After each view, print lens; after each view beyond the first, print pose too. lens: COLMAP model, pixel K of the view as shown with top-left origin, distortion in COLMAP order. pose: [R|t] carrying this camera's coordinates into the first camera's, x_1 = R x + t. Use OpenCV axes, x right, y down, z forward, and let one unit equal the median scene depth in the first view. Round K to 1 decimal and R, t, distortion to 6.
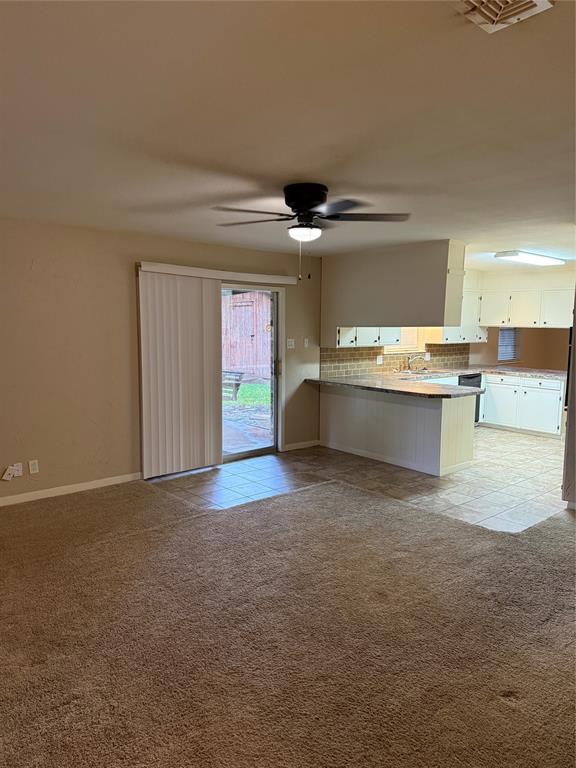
lens RADIAL K [[543.9, 0, 289.6], [0, 543.9, 385.7], [0, 0, 1]] dist [-0.000833, -0.001690]
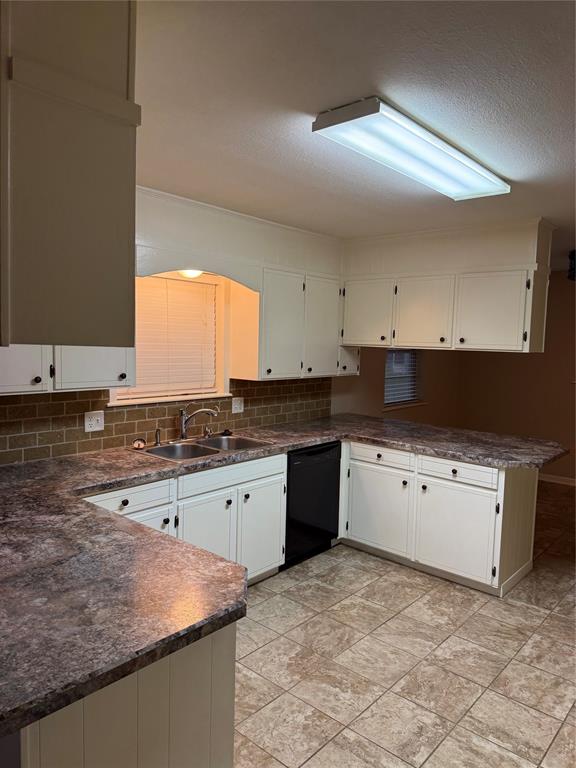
lens RADIAL K [[543.9, 0, 286.7], [0, 543.9, 382.8], [0, 0, 1]] dist [-0.000833, -0.001690]
pose [[0.991280, 0.003789, 0.131716, 0.239497], [0.001039, 0.999331, -0.036569, -0.057138], [-0.131767, 0.036387, 0.990613, 0.516932]]
